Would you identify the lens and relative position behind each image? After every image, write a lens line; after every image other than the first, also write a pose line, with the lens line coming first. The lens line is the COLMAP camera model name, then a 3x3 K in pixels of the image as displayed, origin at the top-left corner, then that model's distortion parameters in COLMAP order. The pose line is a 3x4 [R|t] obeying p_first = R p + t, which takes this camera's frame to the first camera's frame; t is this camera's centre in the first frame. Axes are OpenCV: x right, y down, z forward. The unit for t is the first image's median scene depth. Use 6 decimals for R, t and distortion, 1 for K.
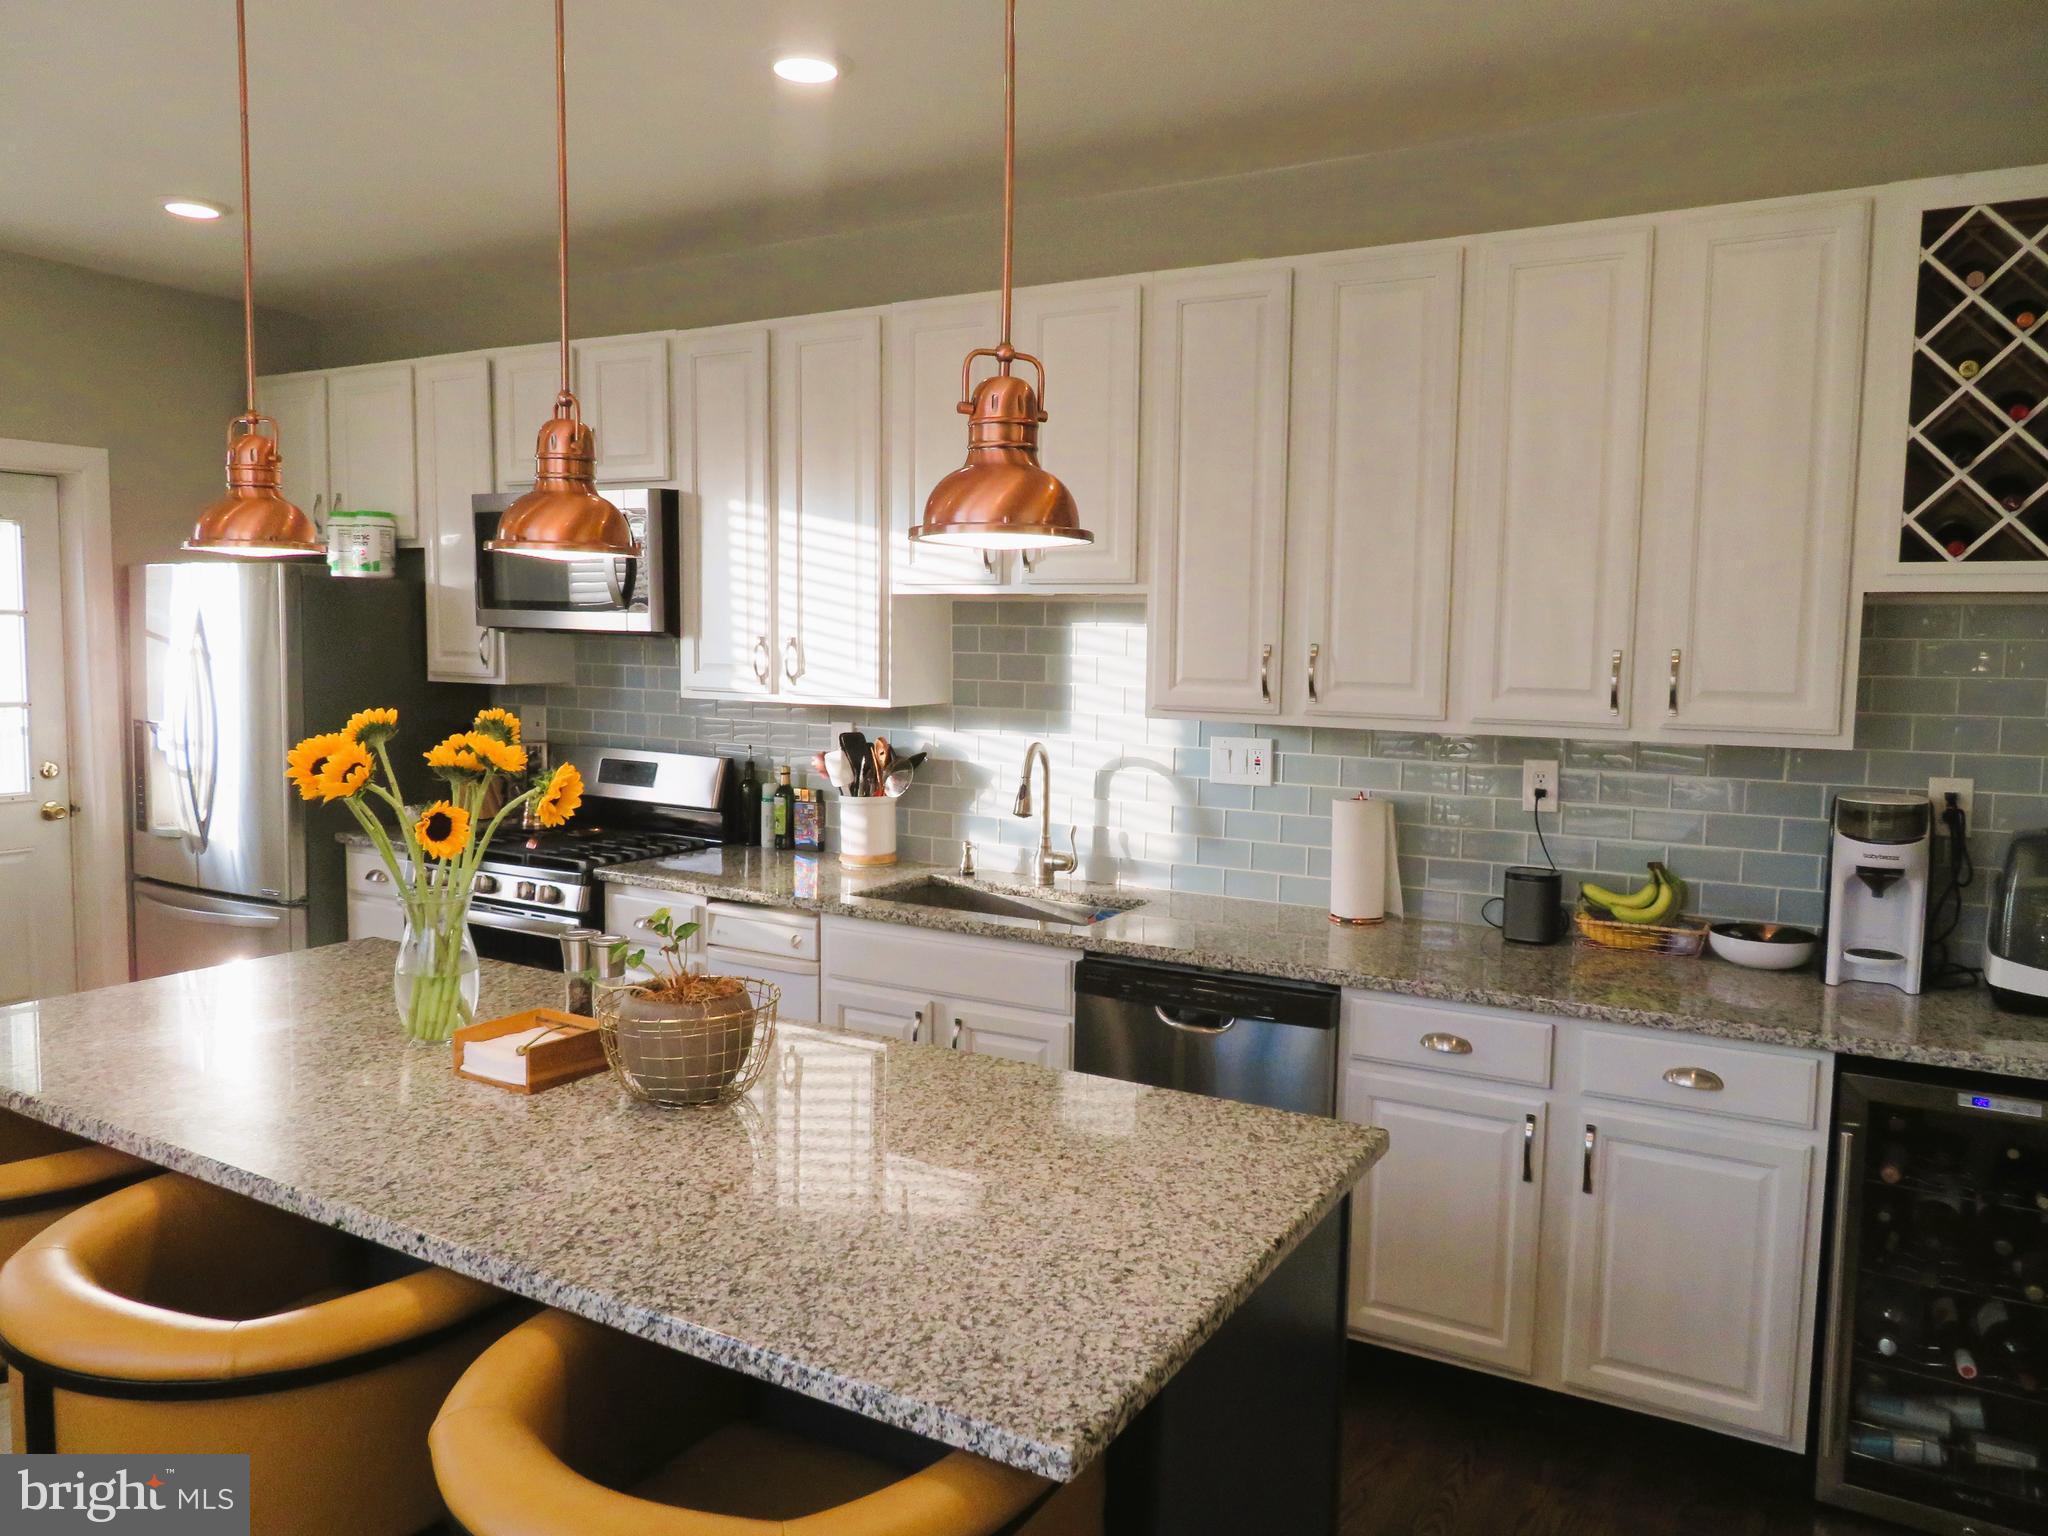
lens RADIAL K [[1464.9, 0, 986.1], [0, 1464.9, 767.5], [0, 0, 1]] dist [-0.016383, 0.001494]
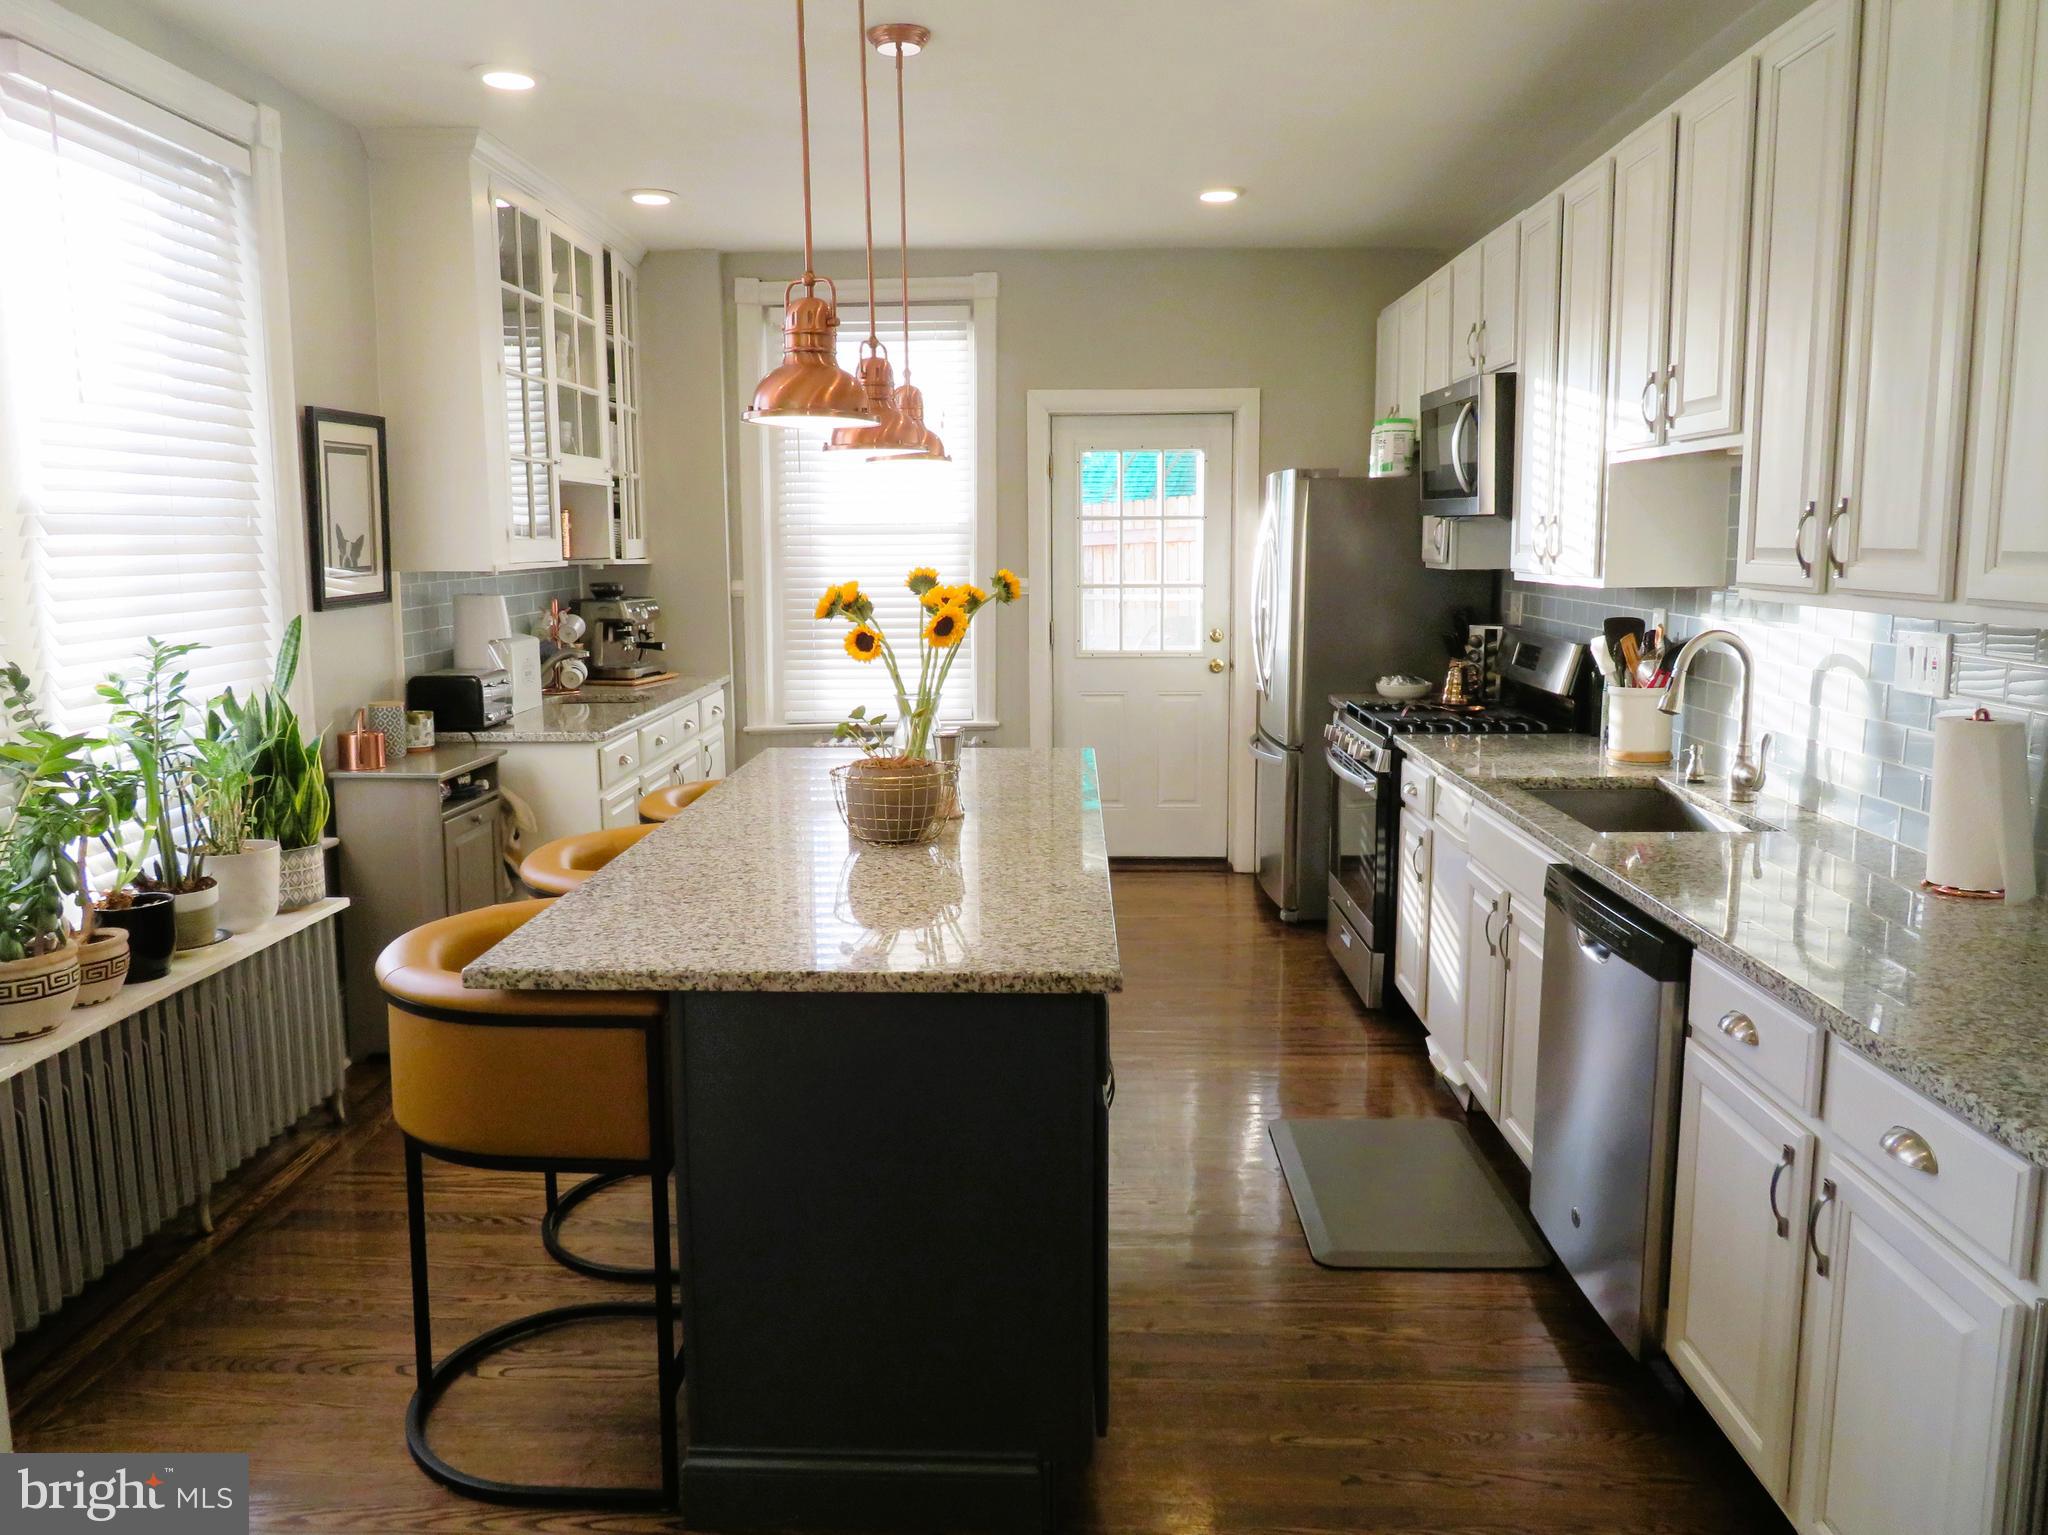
lens RADIAL K [[1464.9, 0, 986.9], [0, 1464.9, 773.2], [0, 0, 1]] dist [-0.016383, 0.001494]
pose [[0.458844, 0.119347, -0.880465, 0.658521], [-0.063048, 0.992813, 0.101719, 0.005968], [0.886277, 0.008839, 0.463071, 0.259809]]
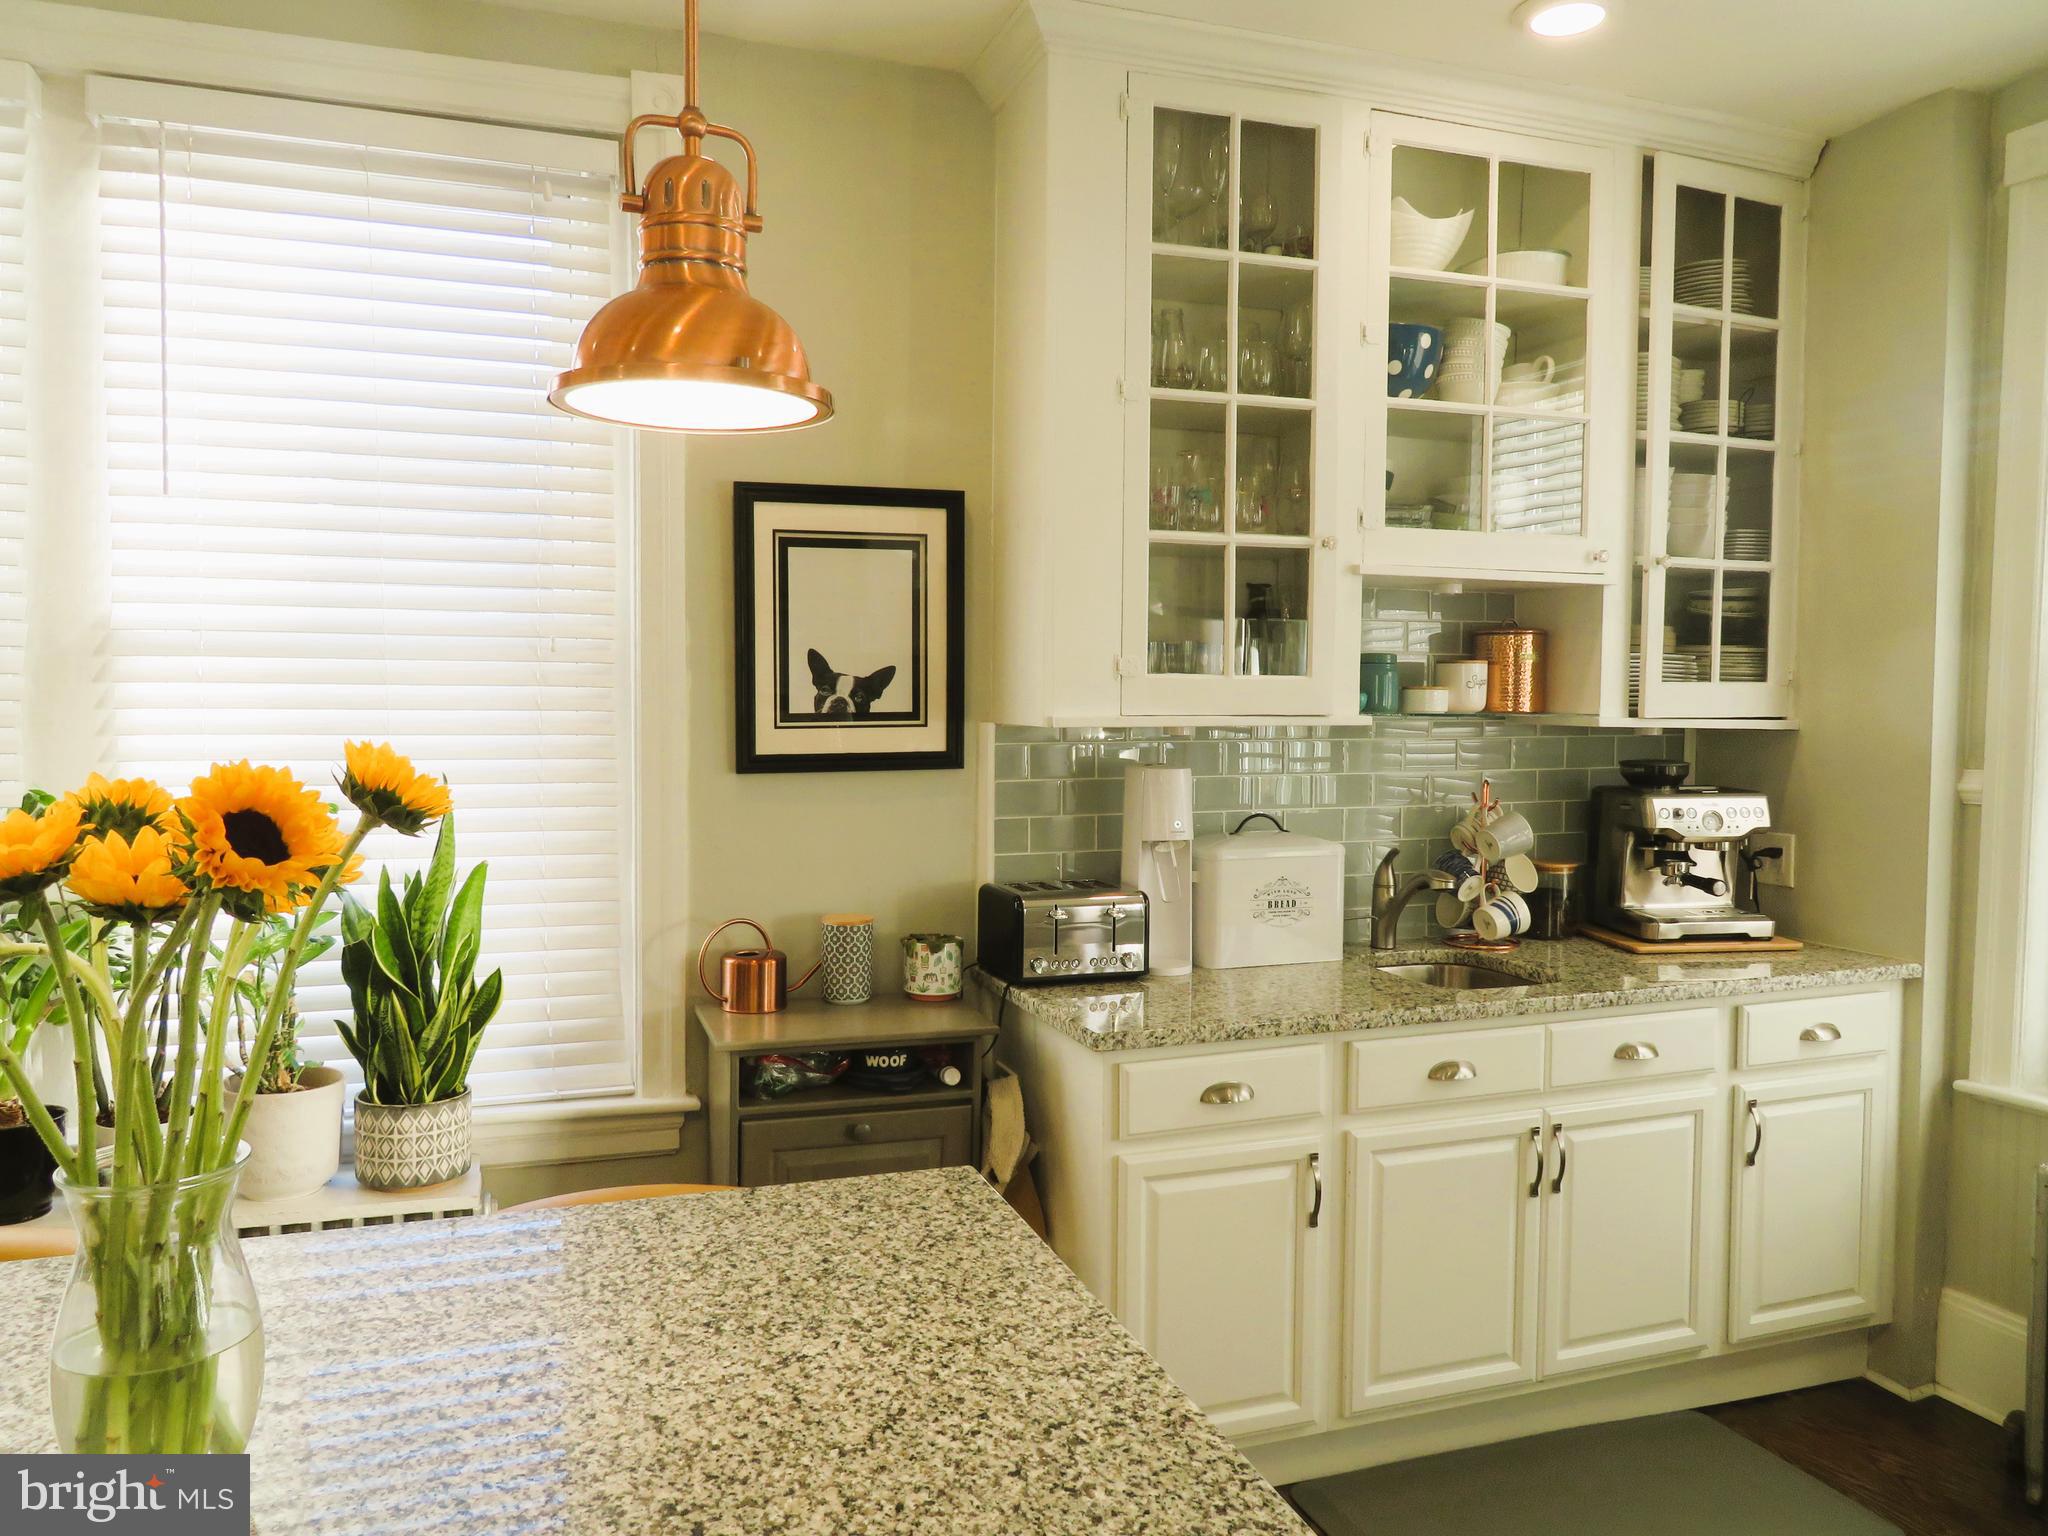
lens RADIAL K [[1464.9, 0, 1023.3], [0, 1464.9, 774.8], [0, 0, 1]] dist [-0.016383, 0.001494]
pose [[-0.654351, 0.020524, -0.755912, -0.157061], [-0.084540, 0.991380, 0.100098, -0.067981], [0.751451, 0.129404, -0.646975, 1.006174]]
